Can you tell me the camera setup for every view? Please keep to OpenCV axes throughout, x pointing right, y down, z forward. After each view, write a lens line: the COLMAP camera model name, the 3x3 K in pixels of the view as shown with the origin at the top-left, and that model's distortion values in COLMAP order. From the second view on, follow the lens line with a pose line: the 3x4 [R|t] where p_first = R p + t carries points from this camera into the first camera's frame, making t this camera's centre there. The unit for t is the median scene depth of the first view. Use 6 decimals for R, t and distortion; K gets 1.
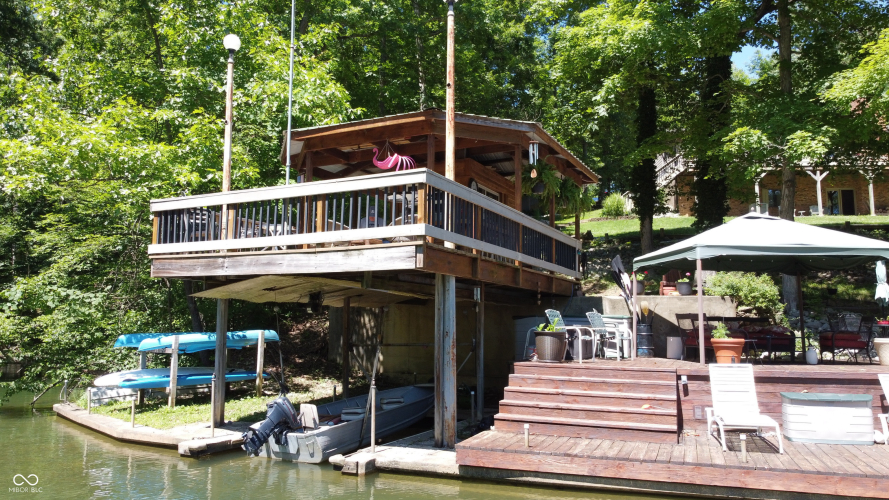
lens RADIAL K [[671.2, 0, 448.6], [0, 671.2, 250.4], [0, 0, 1]] dist [-0.007613, -0.000305]
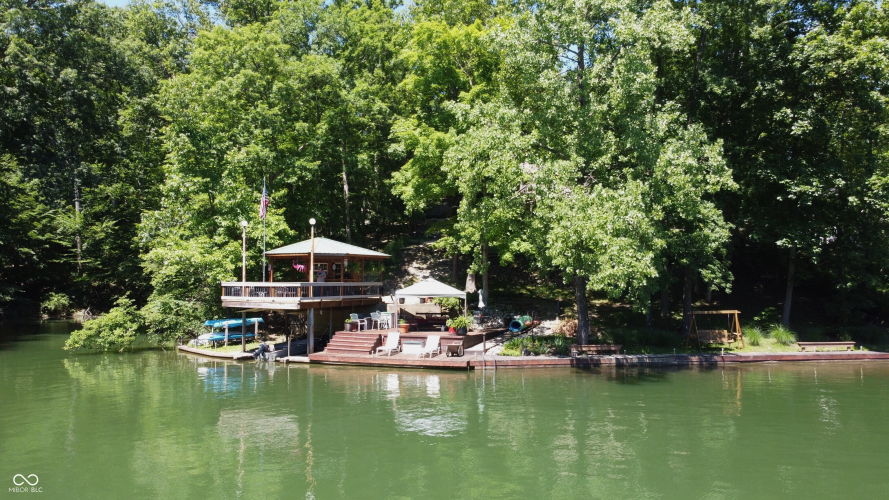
lens RADIAL K [[619.4, 0, 444.5], [0, 619.4, 250.0], [0, 0, 1]] dist [-0.000326, 0.000210]
pose [[0.999542, 0.000142, 0.030266, 0.530577], [-0.002221, 0.997637, 0.068671, -0.433127], [-0.030185, -0.068707, 0.997180, -1.968786]]
